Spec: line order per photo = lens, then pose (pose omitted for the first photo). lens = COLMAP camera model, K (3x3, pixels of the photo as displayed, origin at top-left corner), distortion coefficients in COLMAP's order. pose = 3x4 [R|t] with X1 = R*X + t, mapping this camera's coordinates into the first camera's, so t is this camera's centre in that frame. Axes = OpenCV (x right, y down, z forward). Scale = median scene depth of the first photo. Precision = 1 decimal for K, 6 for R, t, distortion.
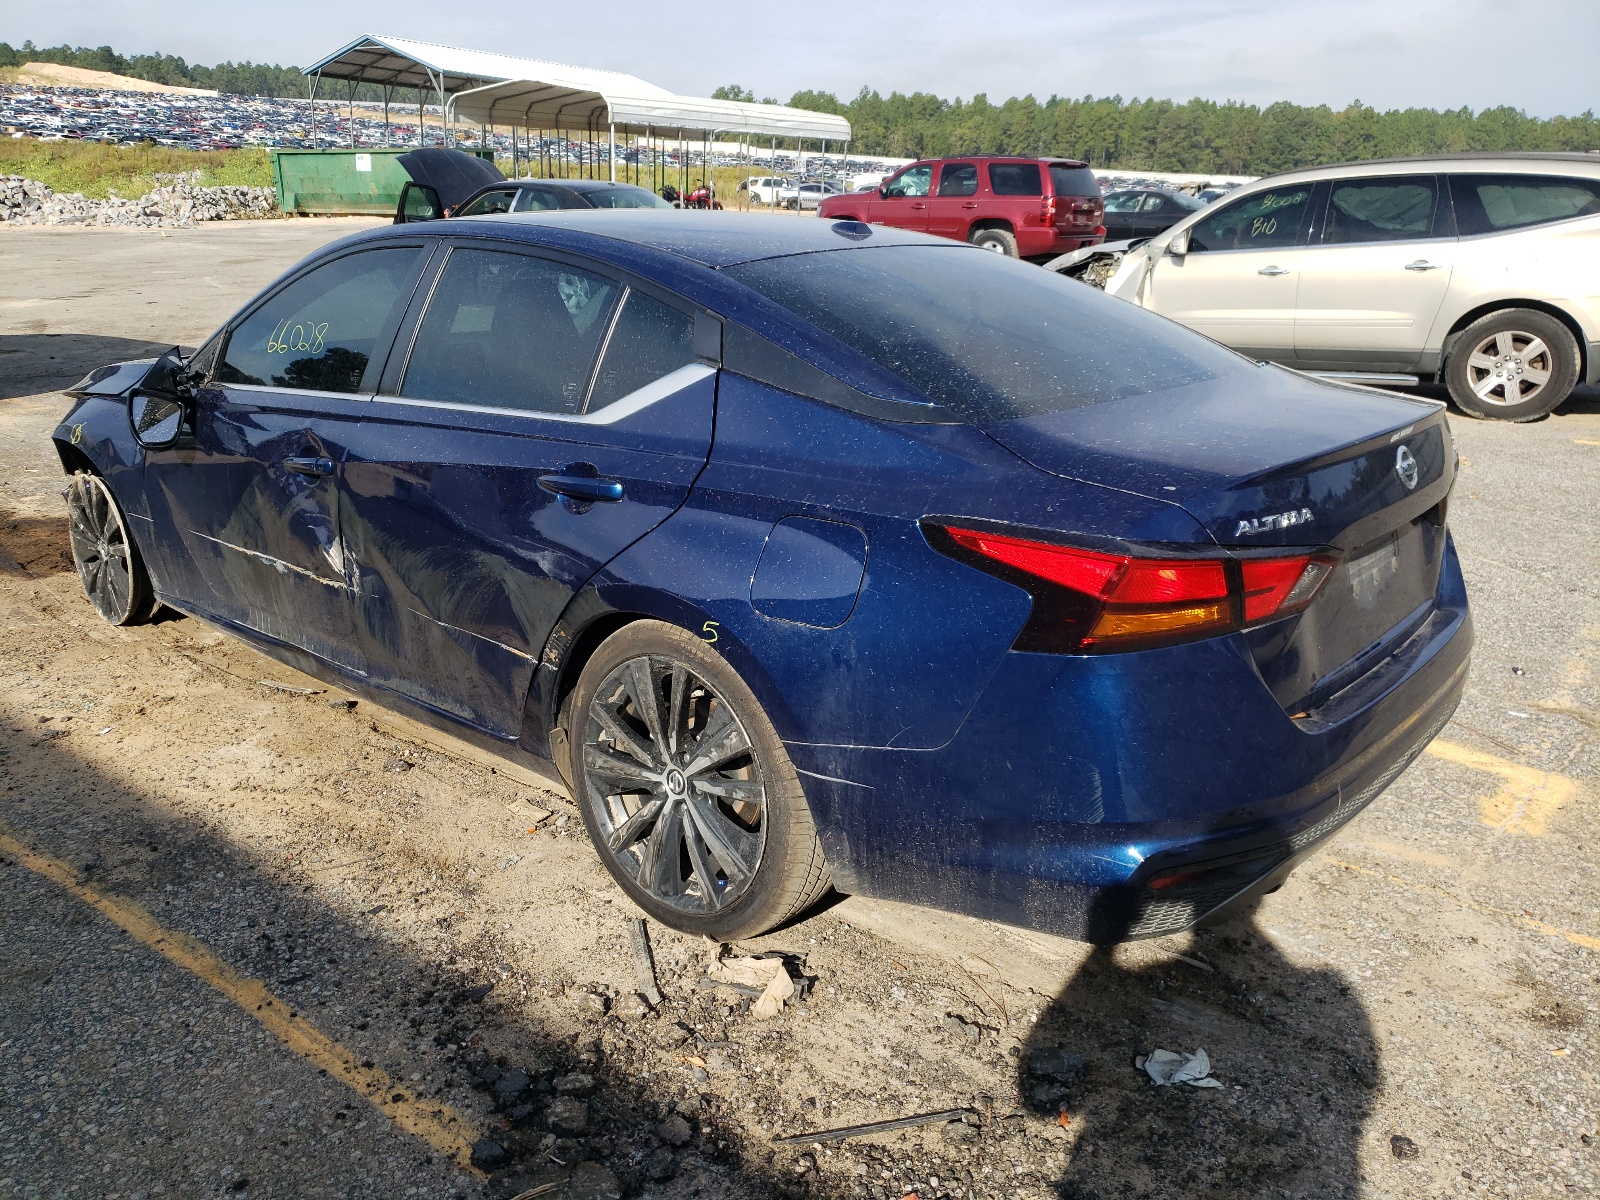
lens RADIAL K [[1239.4, 0, 802.8], [0, 1239.4, 602.0], [0, 0, 1]] dist [0.031840, -0.016255]
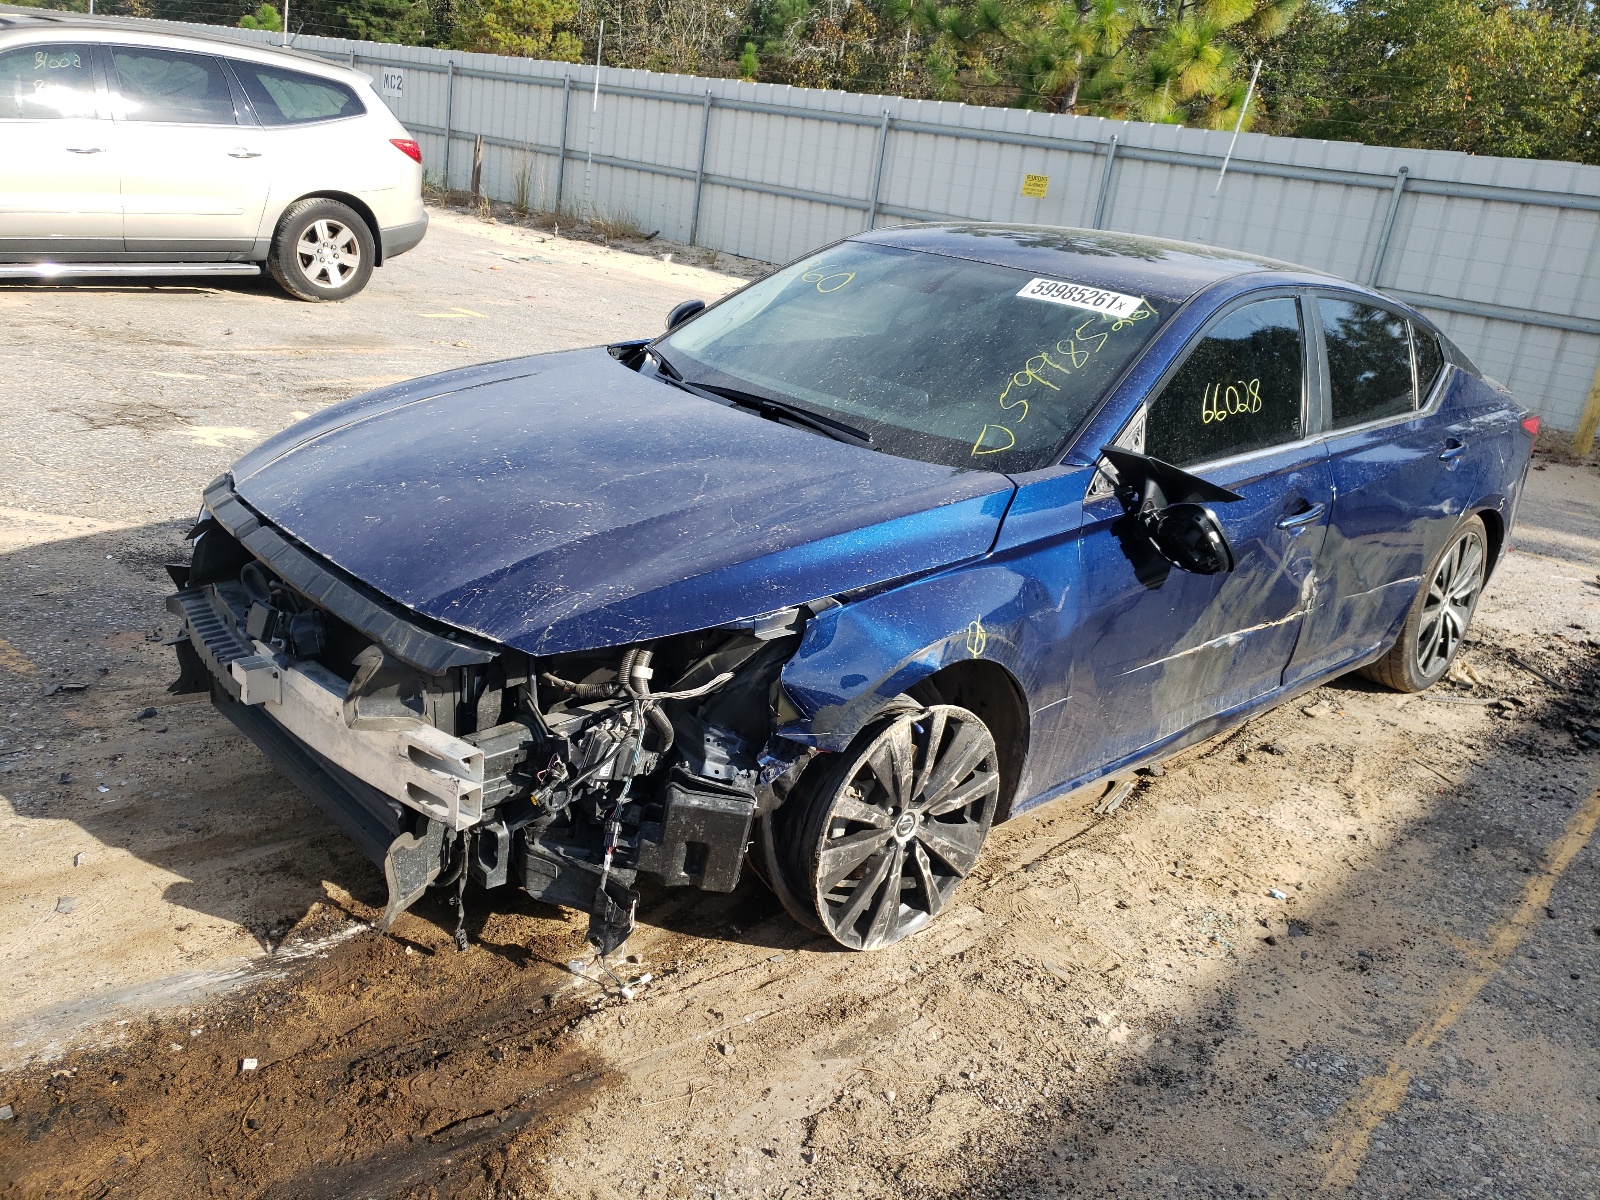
lens RADIAL K [[1239.4, 0, 800.0], [0, 1239.4, 601.8], [0, 0, 1]] dist [0.031840, -0.016255]
pose [[0.095086, -0.327751, 0.939967, -1.182808], [0.180383, 0.934287, 0.307523, -0.361215], [-0.978990, 0.140312, 0.147958, 1.042382]]
